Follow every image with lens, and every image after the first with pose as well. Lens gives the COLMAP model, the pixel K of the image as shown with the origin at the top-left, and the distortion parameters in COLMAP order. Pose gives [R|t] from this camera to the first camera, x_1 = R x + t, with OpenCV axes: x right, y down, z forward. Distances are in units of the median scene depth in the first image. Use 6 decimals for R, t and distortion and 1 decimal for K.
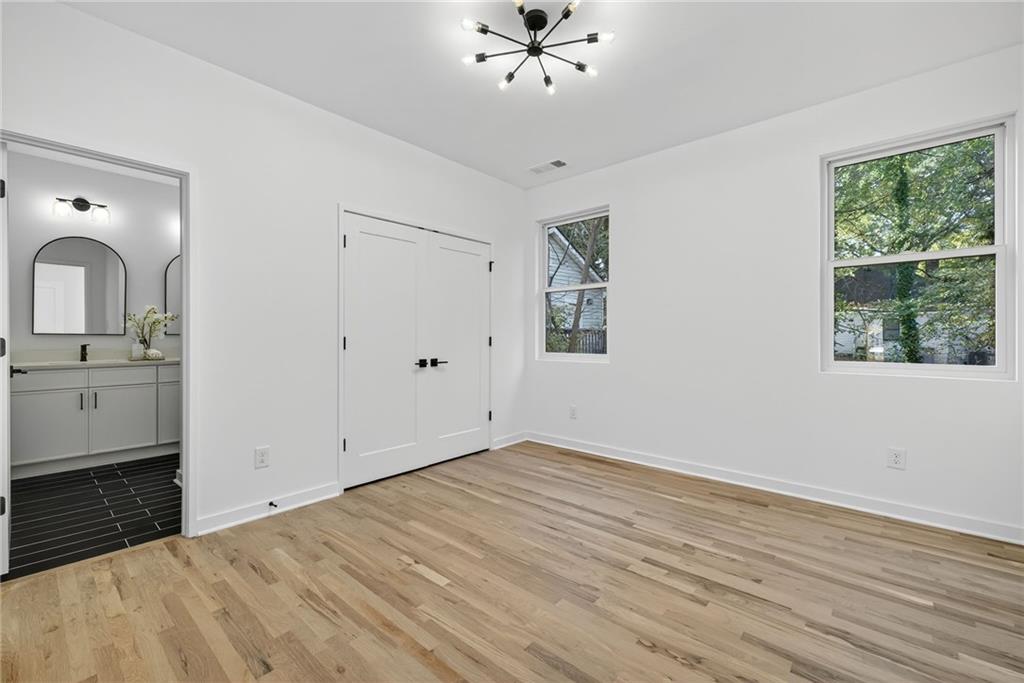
lens RADIAL K [[427.2, 0, 509.9], [0, 427.2, 332.7], [0, 0, 1]] dist [0.003576, 0.000748]
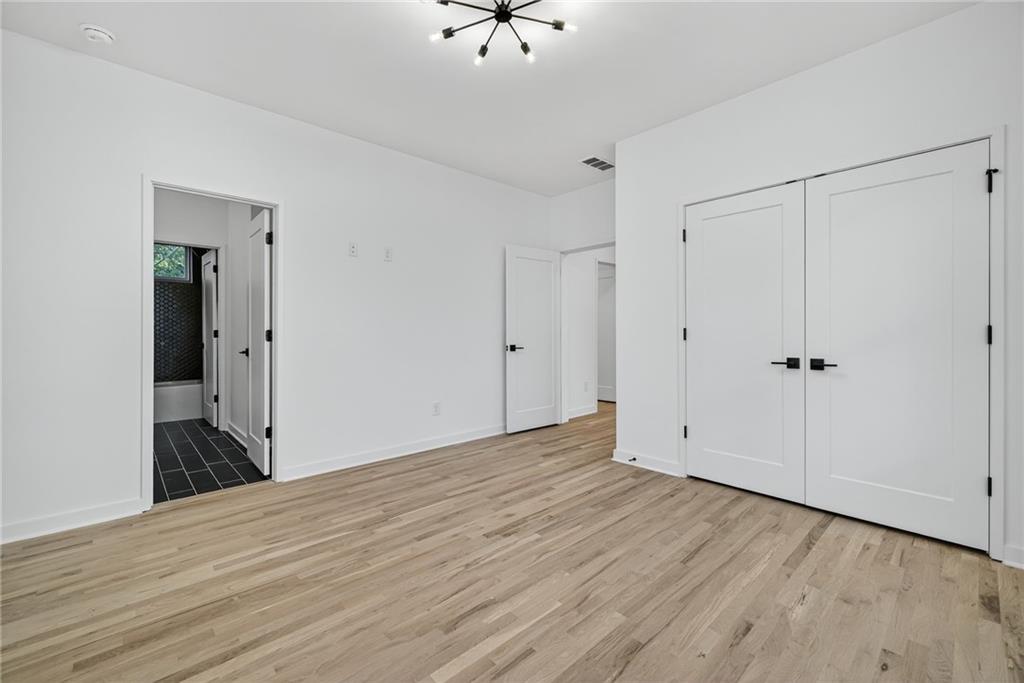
lens RADIAL K [[427.2, 0, 509.9], [0, 427.2, 332.7], [0, 0, 1]] dist [0.003576, 0.000748]
pose [[-0.112192, 0.008723, -0.993648, 0.650201], [0.012838, 0.999891, 0.007328, 0.007510], [0.993604, -0.011934, -0.112292, 0.657310]]
